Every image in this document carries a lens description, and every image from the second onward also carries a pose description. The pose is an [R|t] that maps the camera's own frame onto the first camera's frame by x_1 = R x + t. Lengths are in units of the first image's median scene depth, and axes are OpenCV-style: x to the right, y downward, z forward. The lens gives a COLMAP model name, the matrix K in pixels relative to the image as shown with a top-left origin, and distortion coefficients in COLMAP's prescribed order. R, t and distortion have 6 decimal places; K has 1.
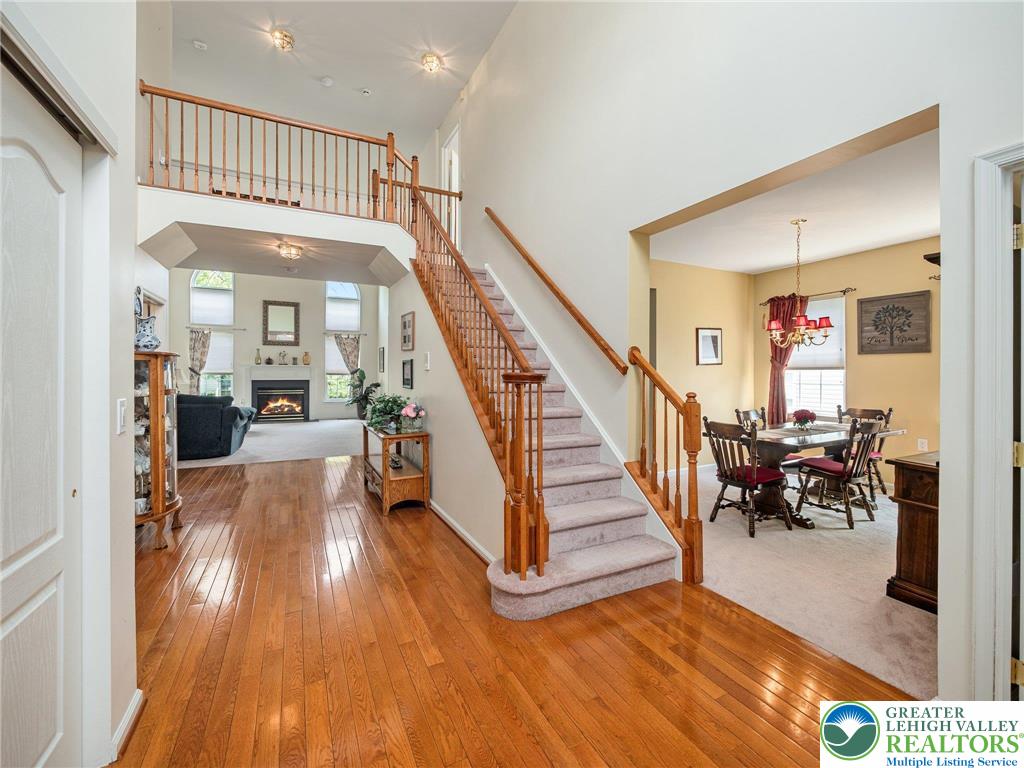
lens RADIAL K [[434.9, 0, 508.5], [0, 434.9, 367.3], [0, 0, 1]] dist [-0.005504, 0.000323]
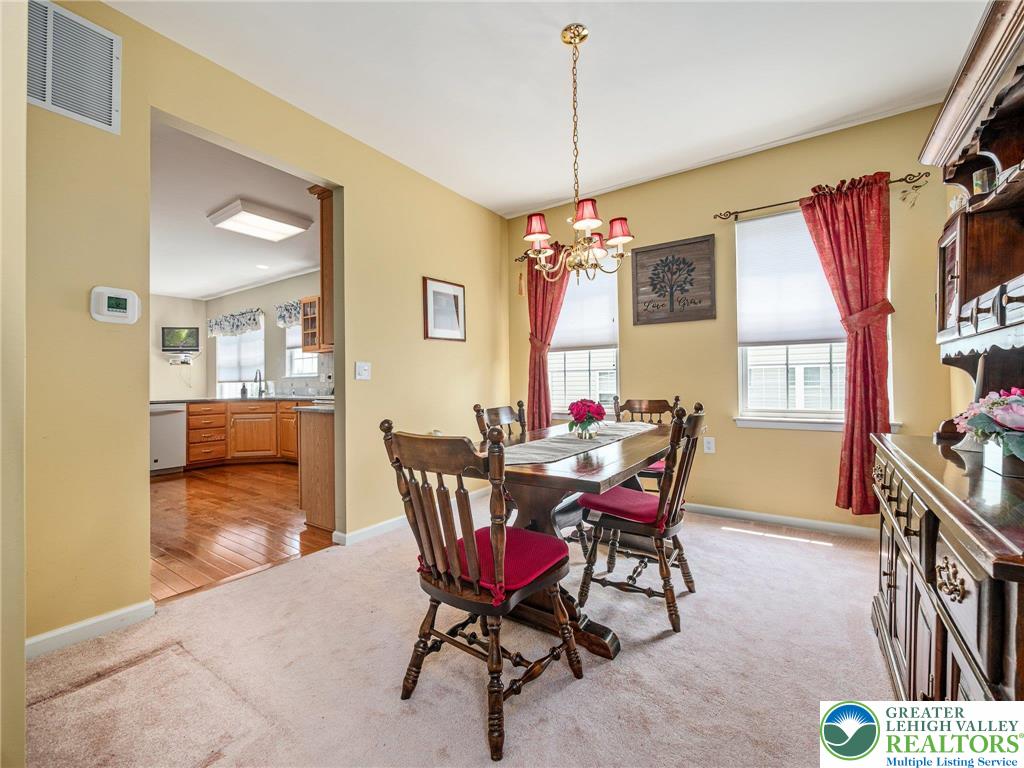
lens RADIAL K [[434.9, 0, 508.5], [0, 434.9, 367.3], [0, 0, 1]] dist [-0.005504, 0.000323]
pose [[0.877585, 0.003740, 0.479407, 0.330854], [0.011583, 0.999512, -0.029002, 0.071164], [-0.479282, 0.031005, 0.877113, 0.559989]]
